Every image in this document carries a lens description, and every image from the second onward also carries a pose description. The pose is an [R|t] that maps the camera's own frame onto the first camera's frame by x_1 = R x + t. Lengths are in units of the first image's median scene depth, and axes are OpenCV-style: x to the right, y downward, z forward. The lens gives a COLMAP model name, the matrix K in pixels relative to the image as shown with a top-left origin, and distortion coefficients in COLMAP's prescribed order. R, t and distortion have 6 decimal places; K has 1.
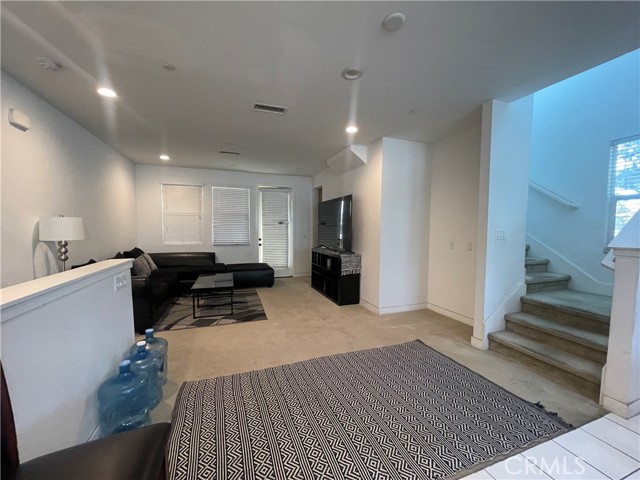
lens RADIAL K [[258.0, 0, 320.3], [0, 258.0, 241.3], [0, 0, 1]] dist [-0.001111, 0.000148]
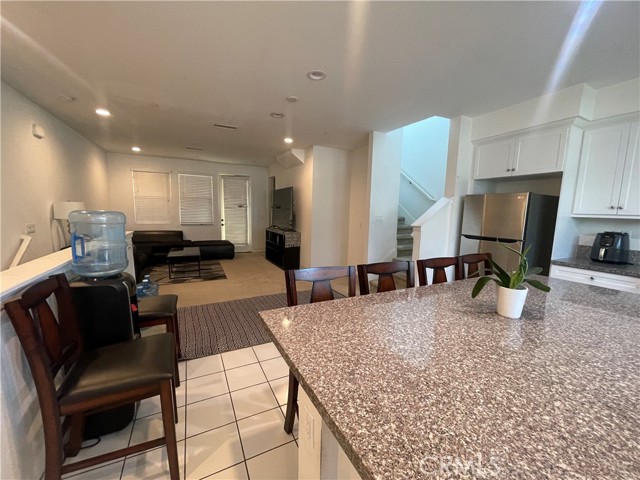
lens RADIAL K [[258.0, 0, 320.0], [0, 258.0, 242.4], [0, 0, 1]] dist [-0.001111, 0.000148]
pose [[0.992797, 0.001737, 0.119794, 0.098407], [-0.010488, 0.997316, 0.072462, 0.005701], [-0.119347, -0.073196, 0.990151, -0.328693]]
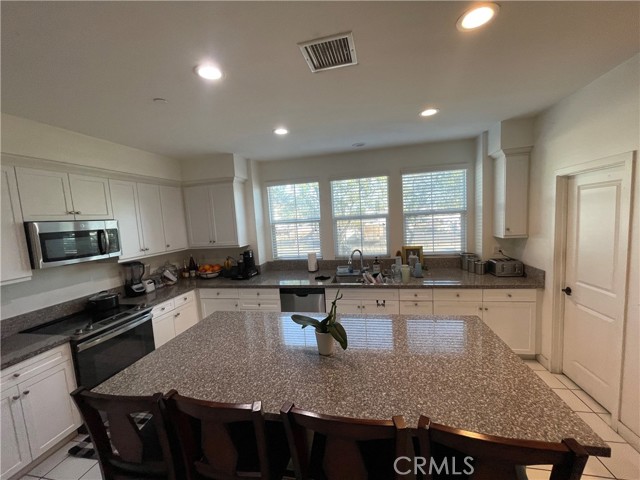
lens RADIAL K [[258.0, 0, 321.3], [0, 258.0, 241.3], [0, 0, 1]] dist [-0.001111, 0.000148]
pose [[-0.846837, -0.008295, 0.531788, 0.150552], [0.083400, 0.985437, 0.148181, -0.105335], [-0.525273, 0.169836, -0.833813, 0.204713]]
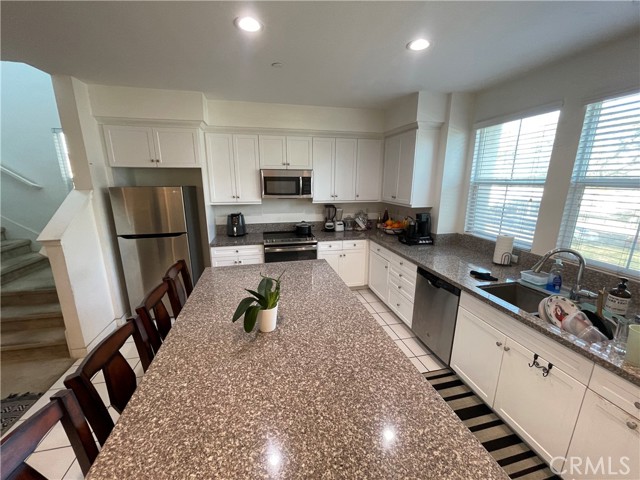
lens RADIAL K [[258.0, 0, 318.9], [0, 258.0, 243.6], [0, 0, 1]] dist [-0.001111, 0.000148]
pose [[0.127357, -0.248987, 0.960097, 0.057338], [0.053392, 0.968297, 0.244031, -0.078038], [-0.990419, 0.020182, 0.136613, -0.190333]]
